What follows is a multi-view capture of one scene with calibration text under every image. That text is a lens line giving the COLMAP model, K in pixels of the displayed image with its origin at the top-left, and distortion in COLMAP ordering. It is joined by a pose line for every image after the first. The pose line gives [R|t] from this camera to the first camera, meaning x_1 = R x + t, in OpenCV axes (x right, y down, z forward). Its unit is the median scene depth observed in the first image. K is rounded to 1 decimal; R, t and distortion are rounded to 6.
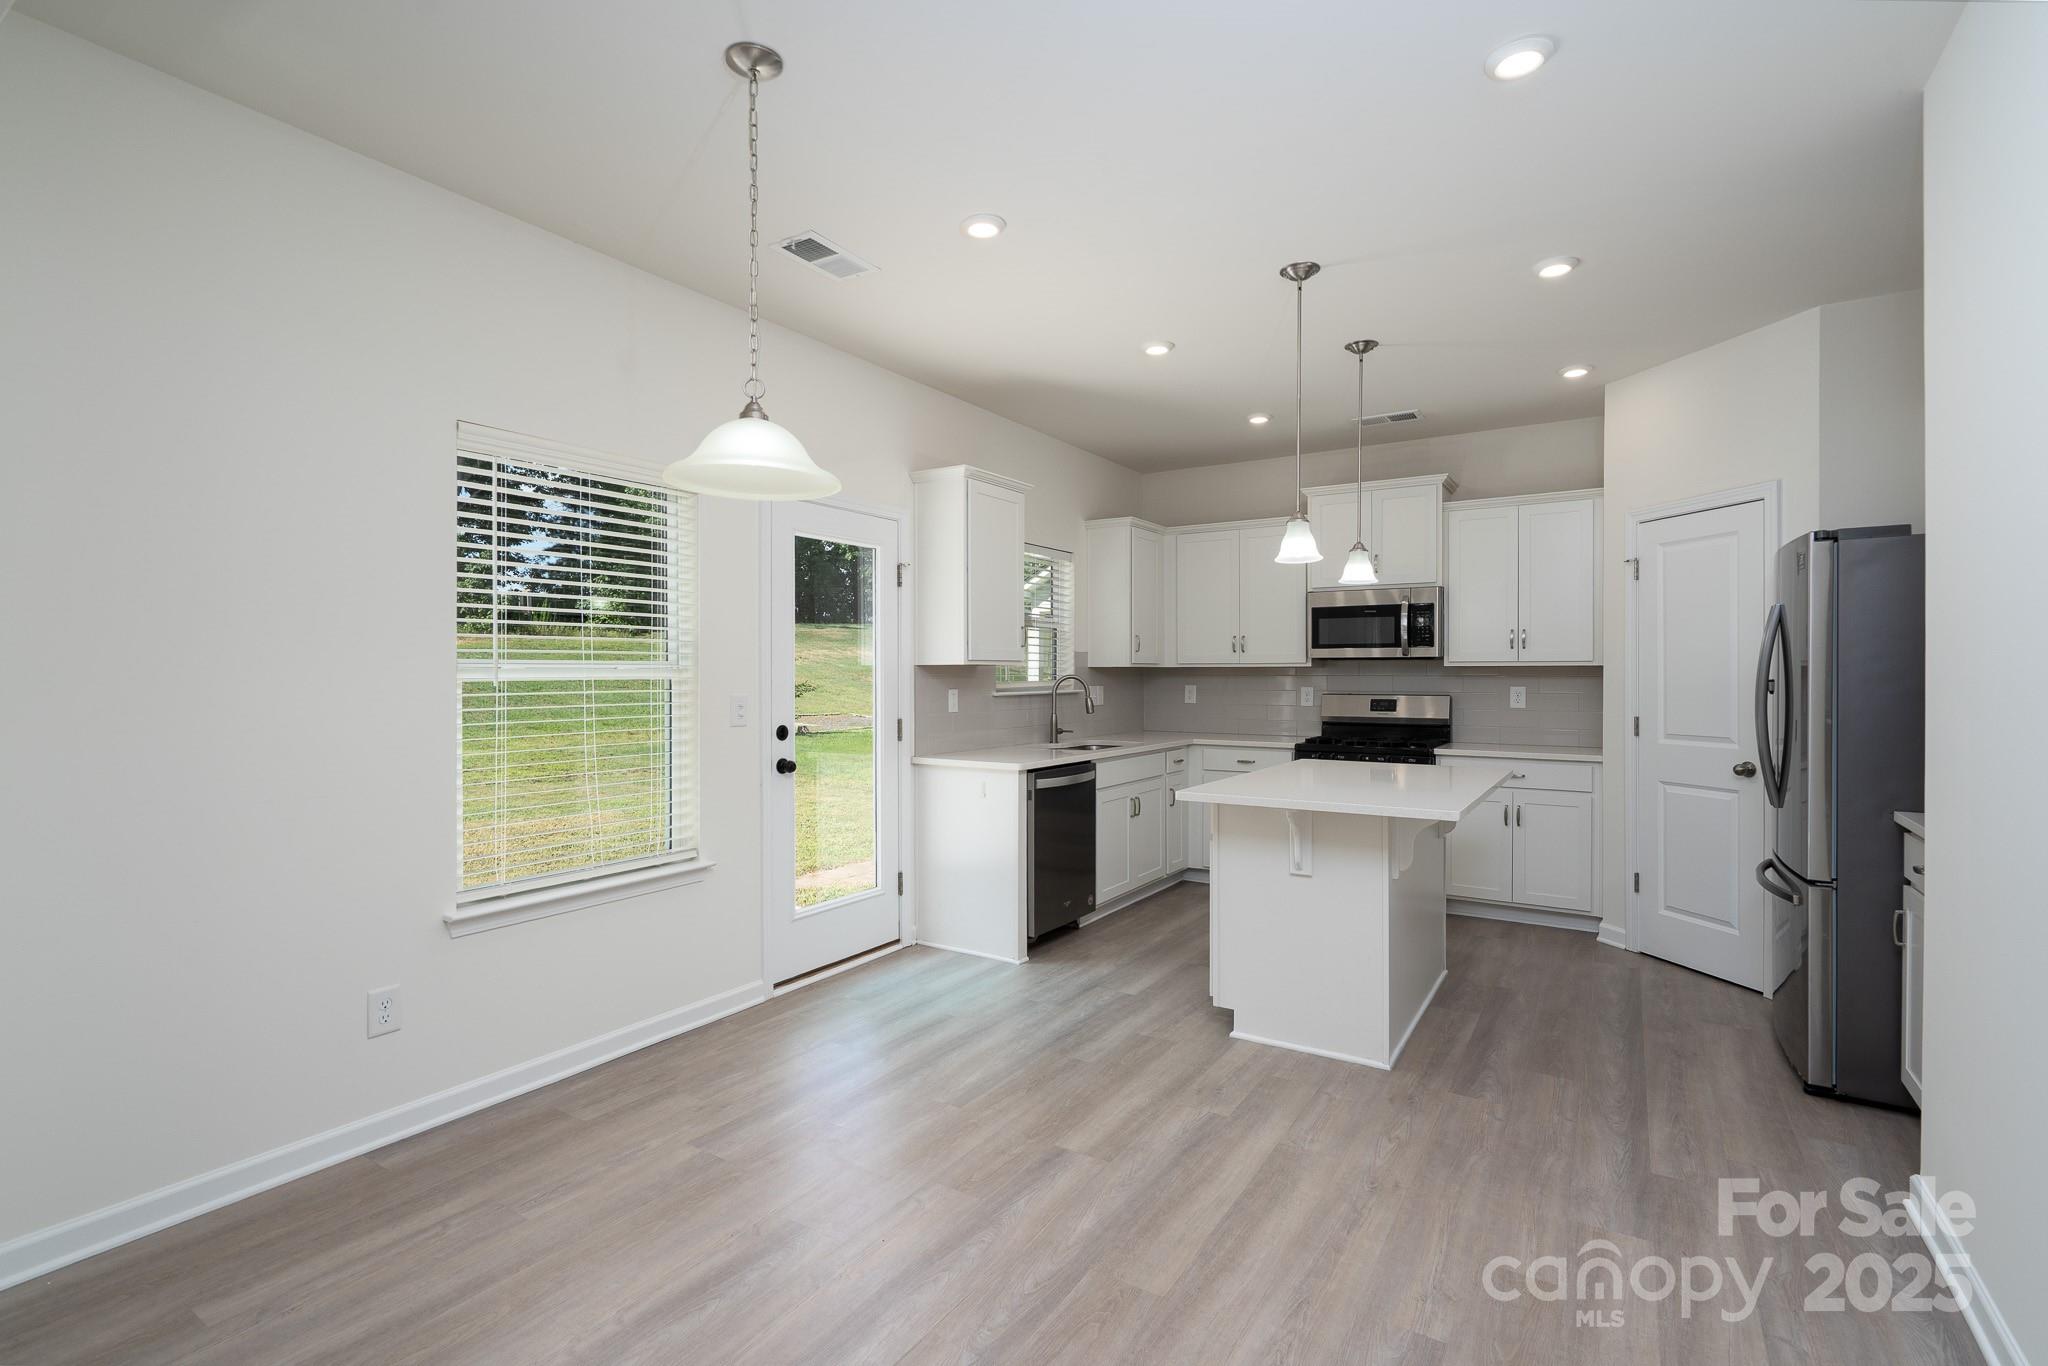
lens RADIAL K [[940.5, 0, 1033.8], [0, 940.5, 686.2], [0, 0, 1]] dist [-0.001518, 0.001186]
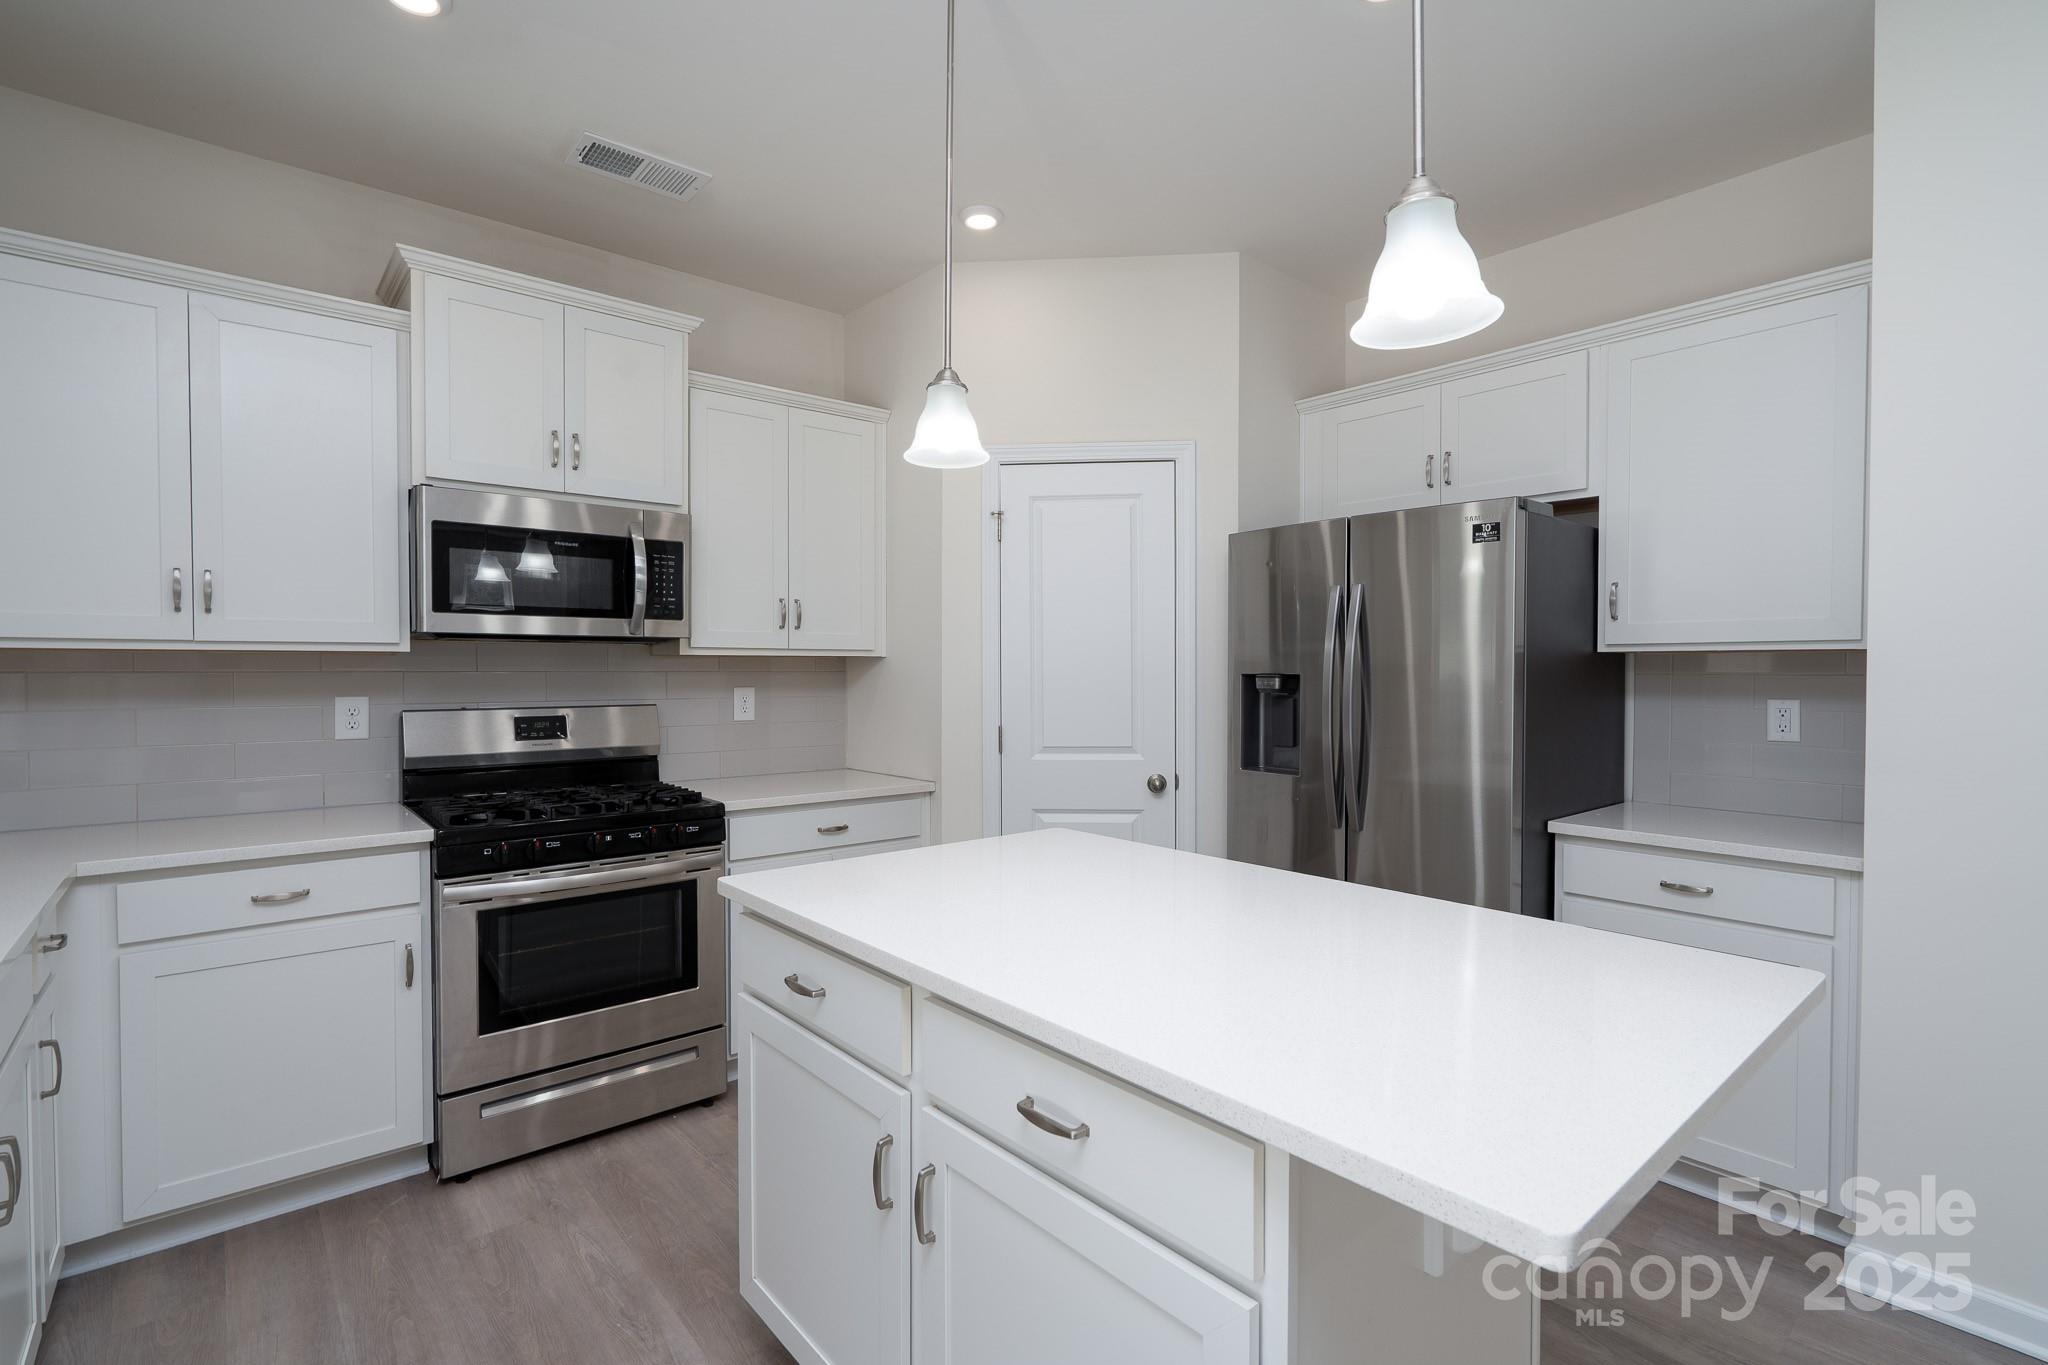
lens RADIAL K [[940.5, 0, 1022.9], [0, 940.5, 682.1], [0, 0, 1]] dist [-0.001518, 0.001186]
pose [[0.313325, -0.017242, 0.949490, -0.046667], [0.011019, 0.999834, 0.014520, -0.011285], [-0.949582, 0.005913, 0.313463, 0.649690]]
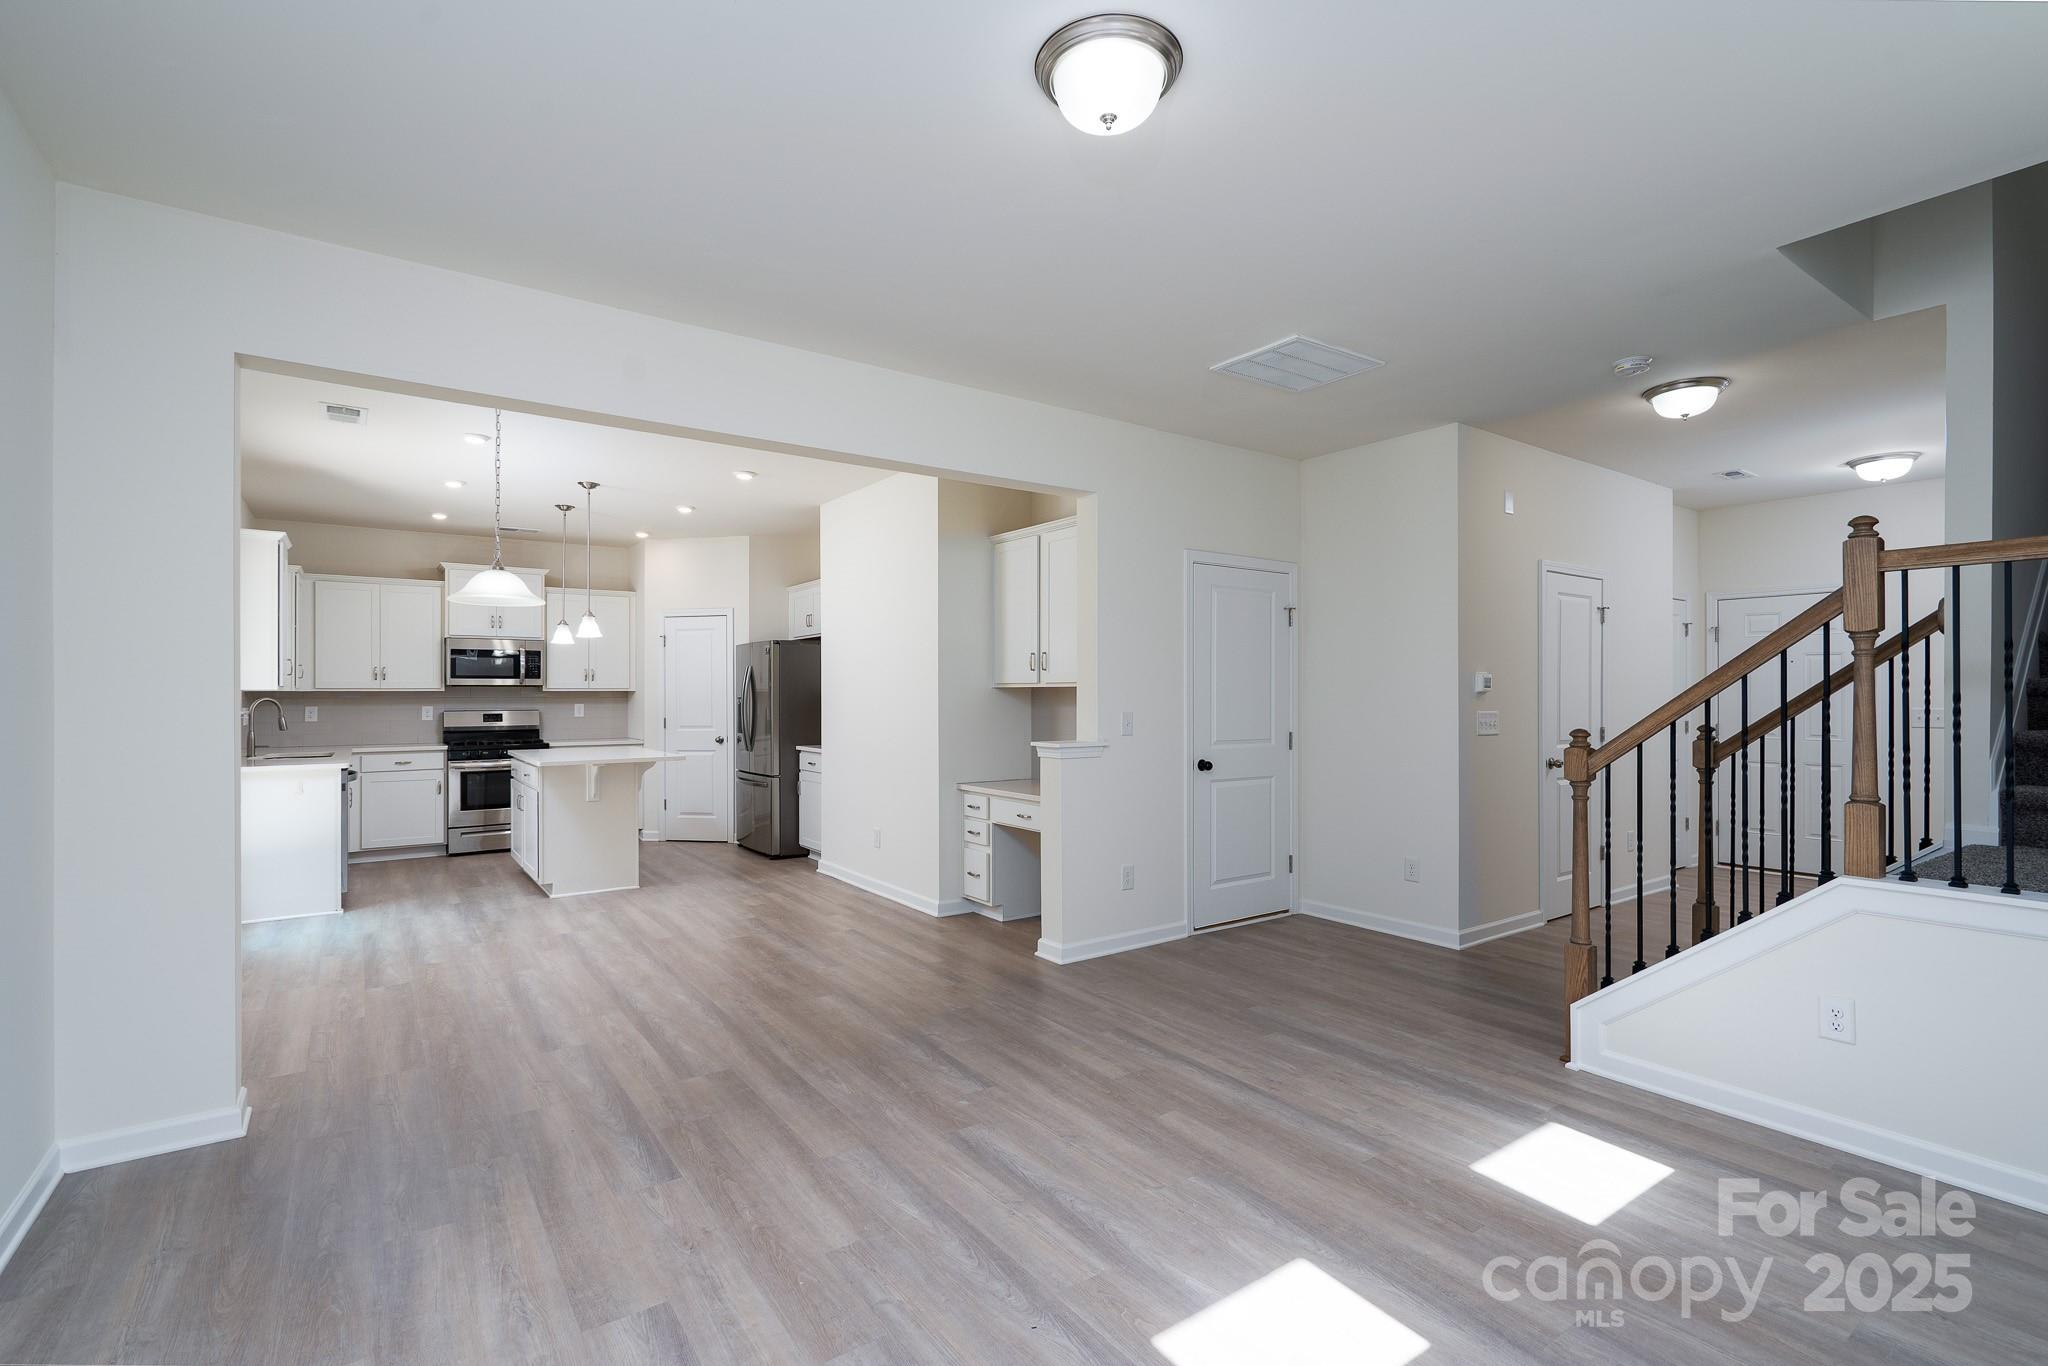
lens RADIAL K [[940.5, 0, 1025.3], [0, 940.5, 682.4], [0, 0, 1]] dist [-0.001518, 0.001186]
pose [[0.381318, 0.009163, 0.924399, -0.727399], [0.013959, 0.999780, -0.015669, -0.000362], [-0.924339, 0.018879, 0.381106, -0.342902]]
